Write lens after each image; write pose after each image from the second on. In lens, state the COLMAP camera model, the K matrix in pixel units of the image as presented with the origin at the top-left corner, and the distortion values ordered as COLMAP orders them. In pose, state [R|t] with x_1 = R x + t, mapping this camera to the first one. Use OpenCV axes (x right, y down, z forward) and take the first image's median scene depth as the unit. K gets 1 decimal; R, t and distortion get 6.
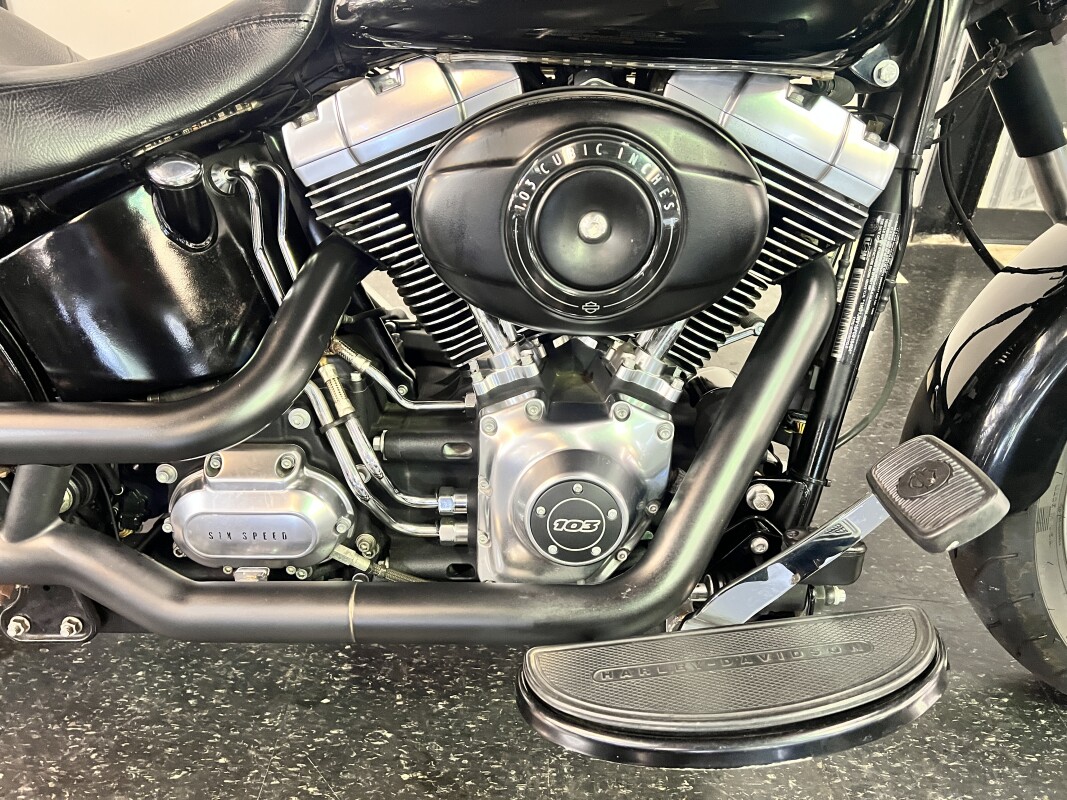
lens RADIAL K [[812.9, 0, 531.4], [0, 812.9, 411.0], [0, 0, 1]] dist [0.040712, -0.042148]
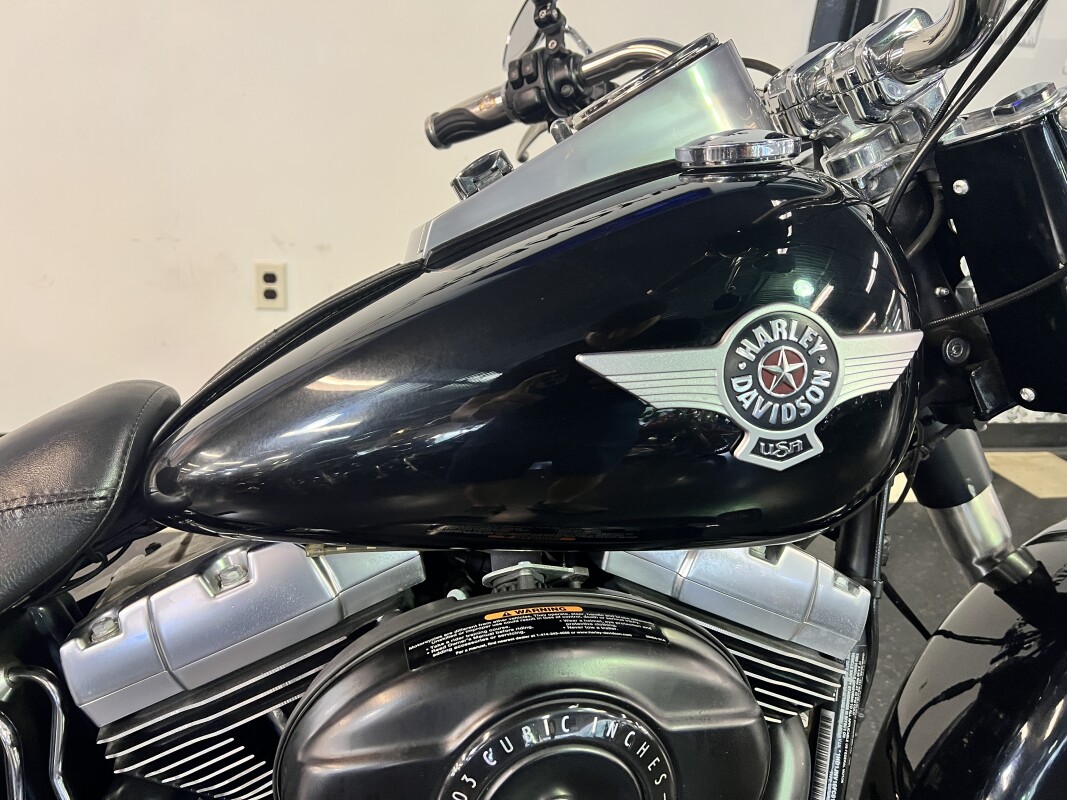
lens RADIAL K [[812.9, 0, 526.9], [0, 812.9, 409.1], [0, 0, 1]] dist [0.040712, -0.042148]
pose [[0.968645, -0.043378, 0.244634, -0.085965], [0.085686, 0.982555, -0.165058, -0.365523], [-0.233207, 0.180844, 0.955463, 0.222592]]
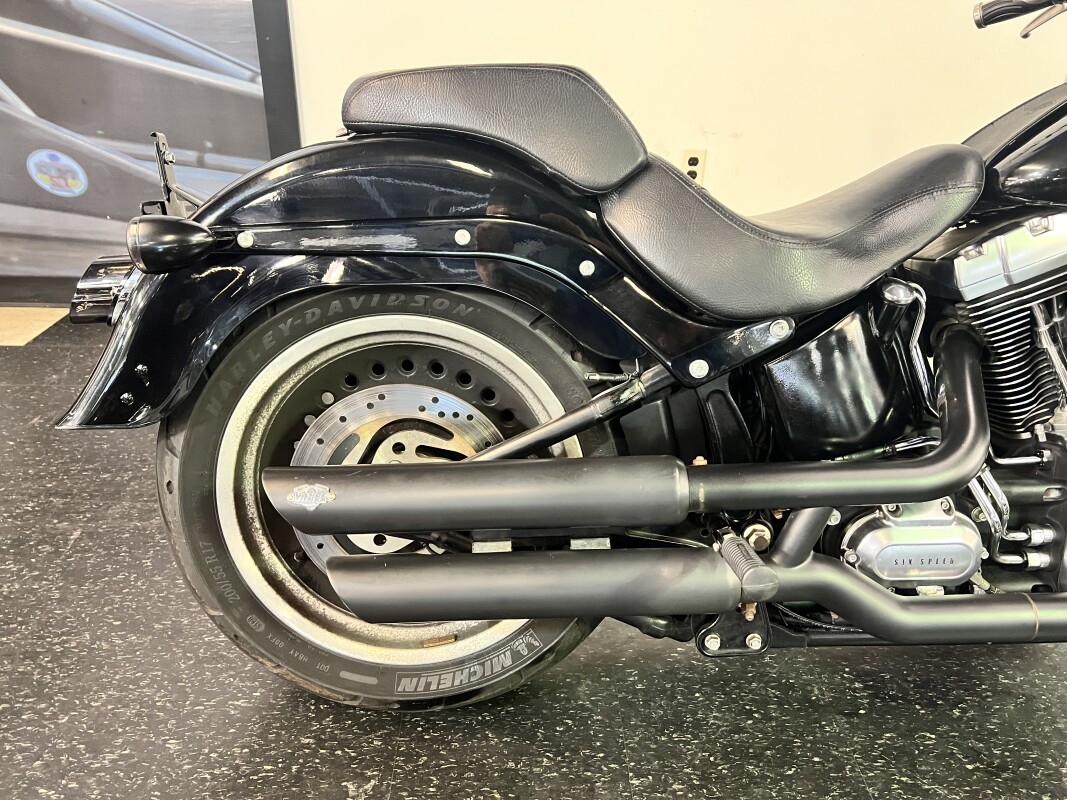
lens RADIAL K [[812.9, 0, 538.3], [0, 812.9, 402.8], [0, 0, 1]] dist [0.040712, -0.042148]
pose [[0.998782, -0.023727, 0.043250, -0.996013], [0.028316, 0.993660, -0.108801, 0.024080], [-0.040395, 0.109893, 0.993122, -0.303584]]
